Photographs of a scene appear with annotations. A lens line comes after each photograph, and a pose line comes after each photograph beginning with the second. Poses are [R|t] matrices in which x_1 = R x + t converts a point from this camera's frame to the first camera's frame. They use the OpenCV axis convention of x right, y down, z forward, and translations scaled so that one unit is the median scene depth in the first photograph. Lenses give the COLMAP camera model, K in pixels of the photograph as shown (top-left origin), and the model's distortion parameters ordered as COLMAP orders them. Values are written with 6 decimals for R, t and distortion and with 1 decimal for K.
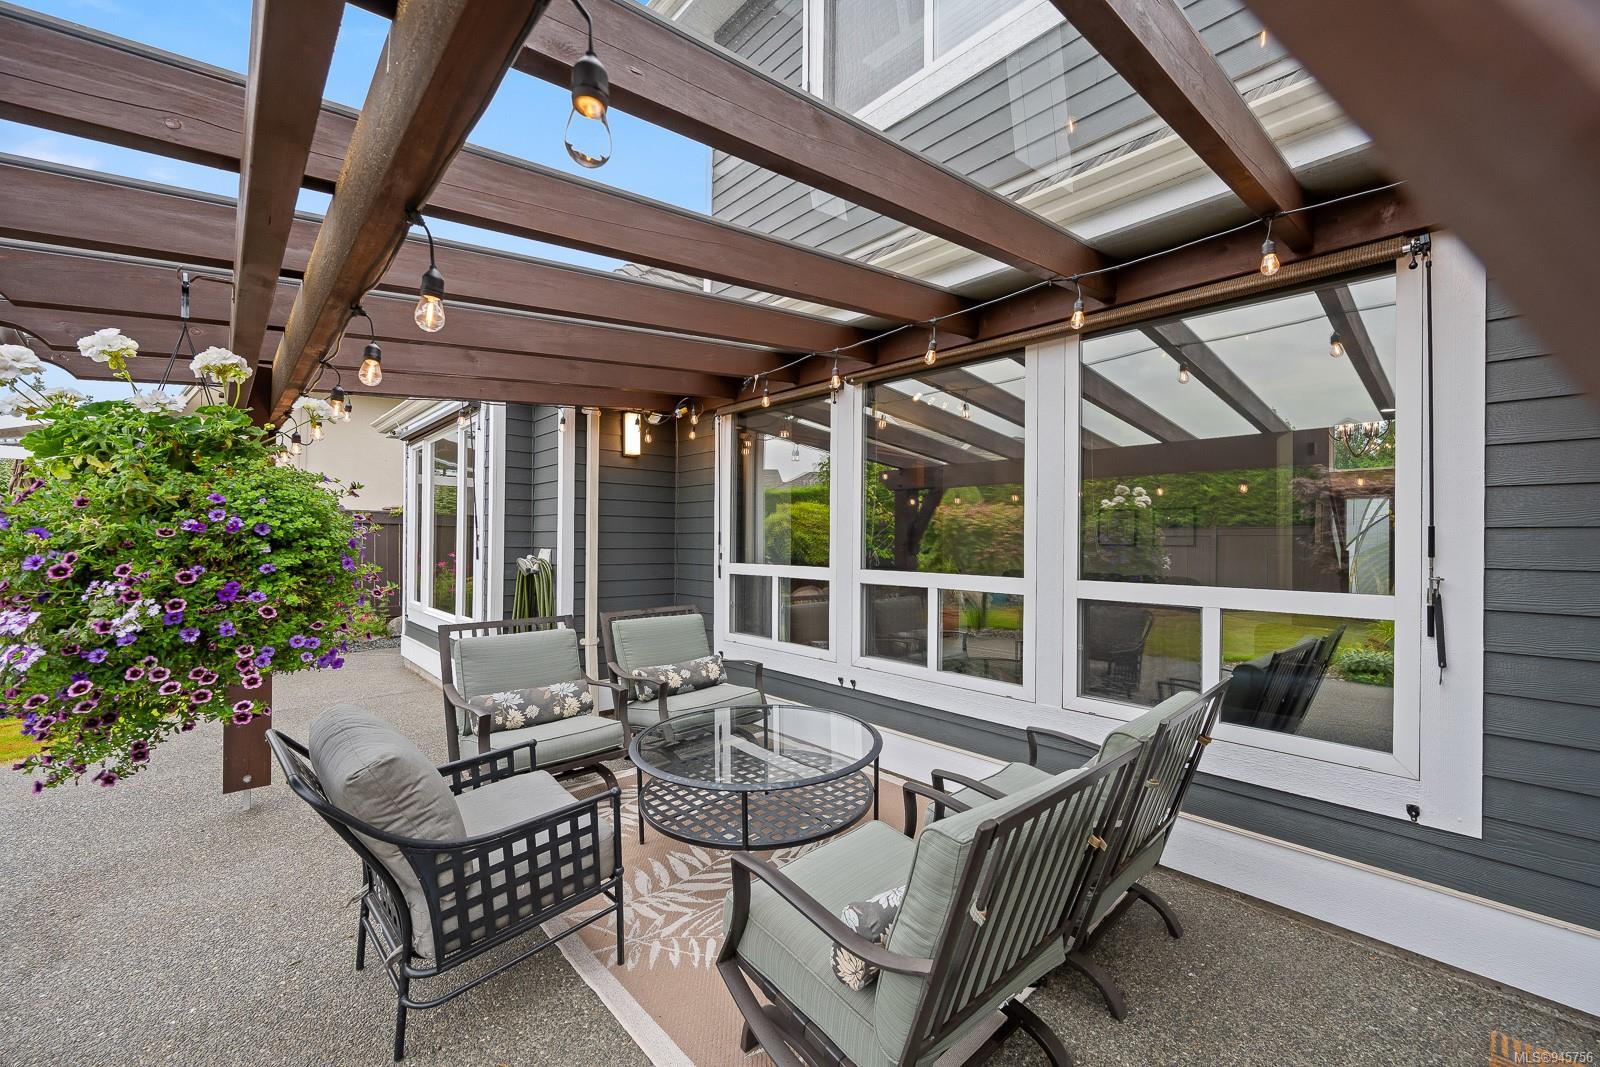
lens RADIAL K [[628.8, 0, 802.7], [0, 628.8, 543.3], [0, 0, 1]] dist [-0.000589, -0.000453]
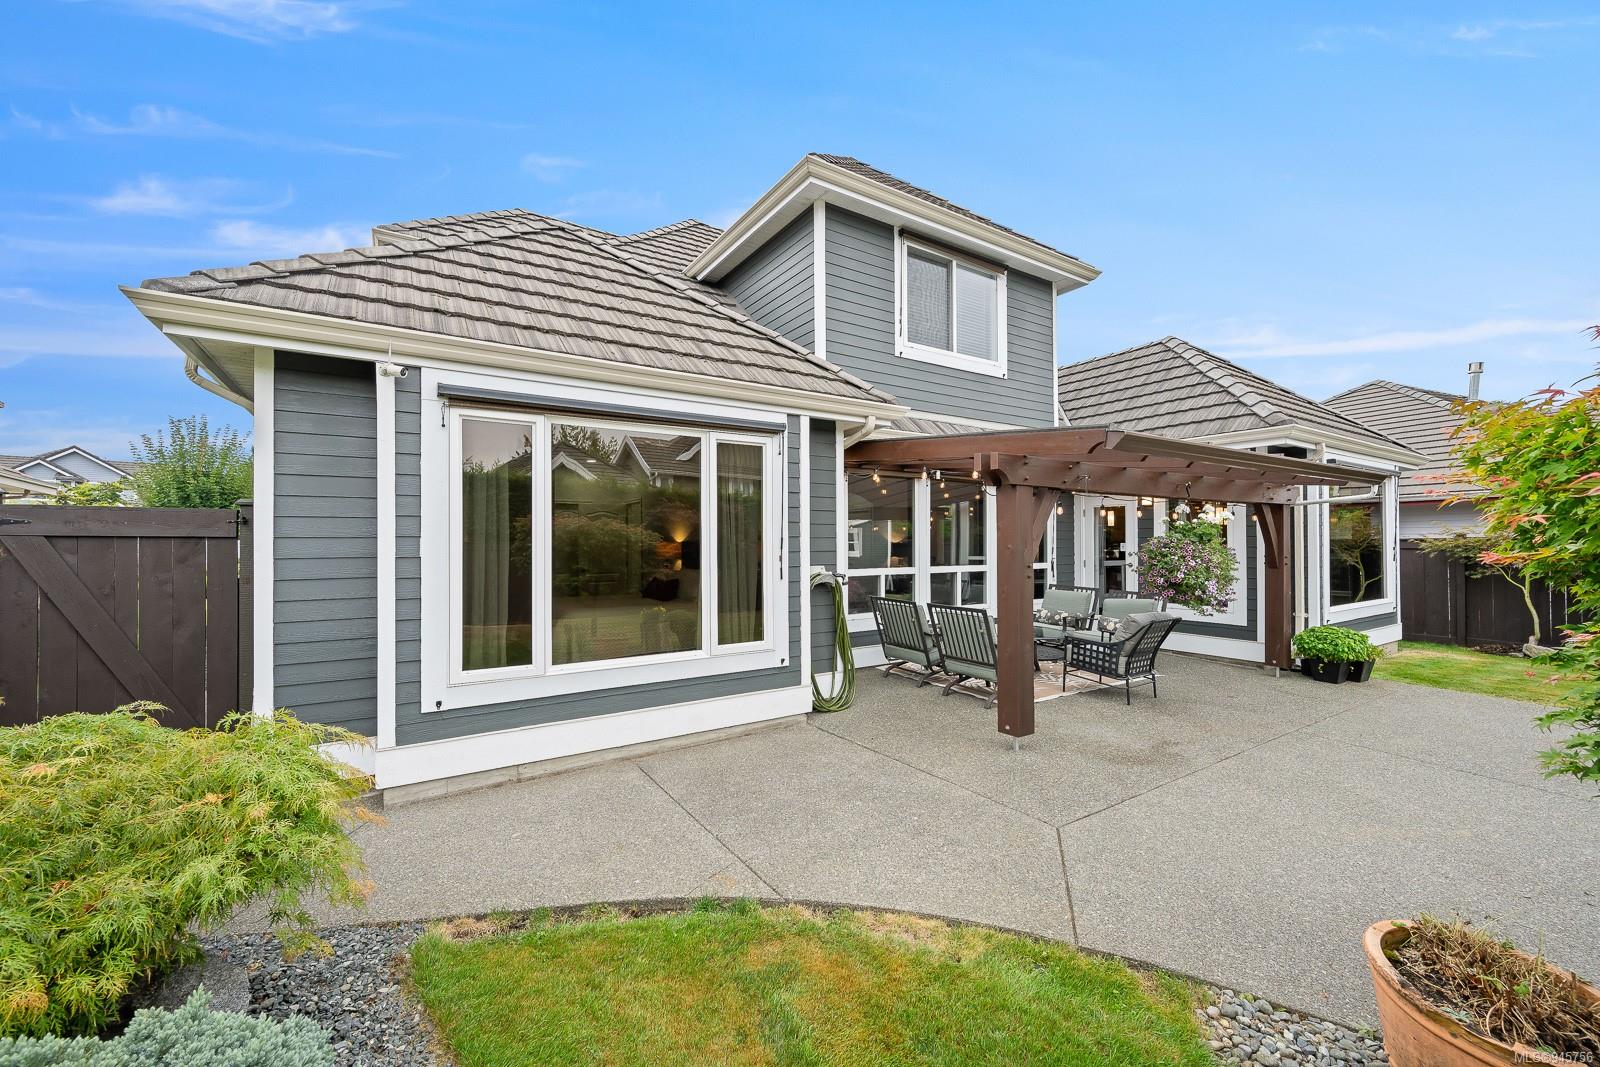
lens RADIAL K [[628.8, 0, 809.8], [0, 628.8, 540.6], [0, 0, 1]] dist [-0.000589, -0.000453]
pose [[0.160322, -0.008388, 0.987029, -1.921692], [0.003783, 0.999962, 0.007884, -0.058704], [-0.987058, 0.002470, 0.160347, 0.991907]]
